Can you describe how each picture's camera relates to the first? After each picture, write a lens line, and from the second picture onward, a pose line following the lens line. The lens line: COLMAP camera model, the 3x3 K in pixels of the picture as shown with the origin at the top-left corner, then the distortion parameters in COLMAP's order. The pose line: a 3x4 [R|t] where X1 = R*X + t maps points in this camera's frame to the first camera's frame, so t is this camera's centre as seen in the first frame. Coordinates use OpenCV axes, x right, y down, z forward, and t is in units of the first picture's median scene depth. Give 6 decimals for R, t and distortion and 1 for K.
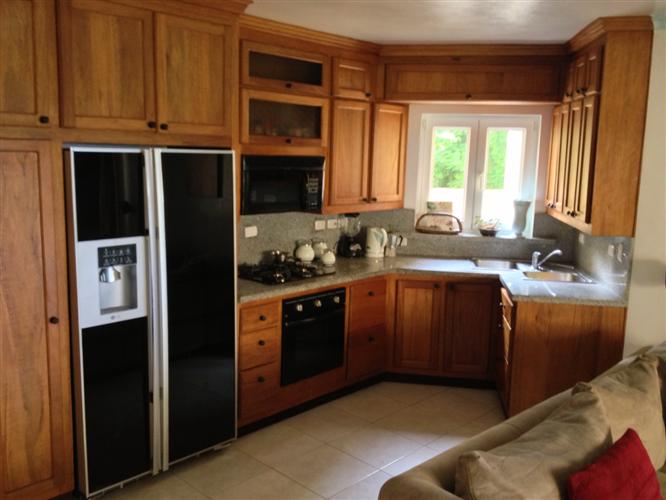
lens RADIAL K [[636.1, 0, 329.1], [0, 636.1, 248.7], [0, 0, 1]] dist [0.058323, 0.000000]
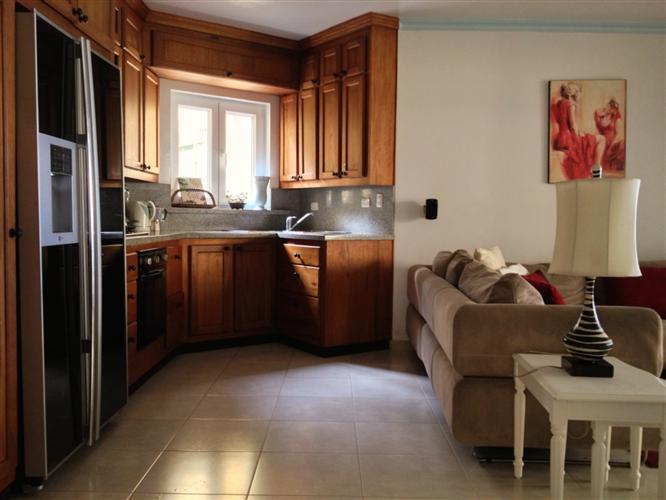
lens RADIAL K [[636.1, 0, 329.4], [0, 636.1, 250.0], [0, 0, 1]] dist [0.058323, 0.000000]
pose [[0.720882, -0.049149, 0.691313, -0.412015], [0.113759, 0.992345, -0.048074, 0.125829], [-0.683658, 0.113298, 0.720955, 0.133090]]
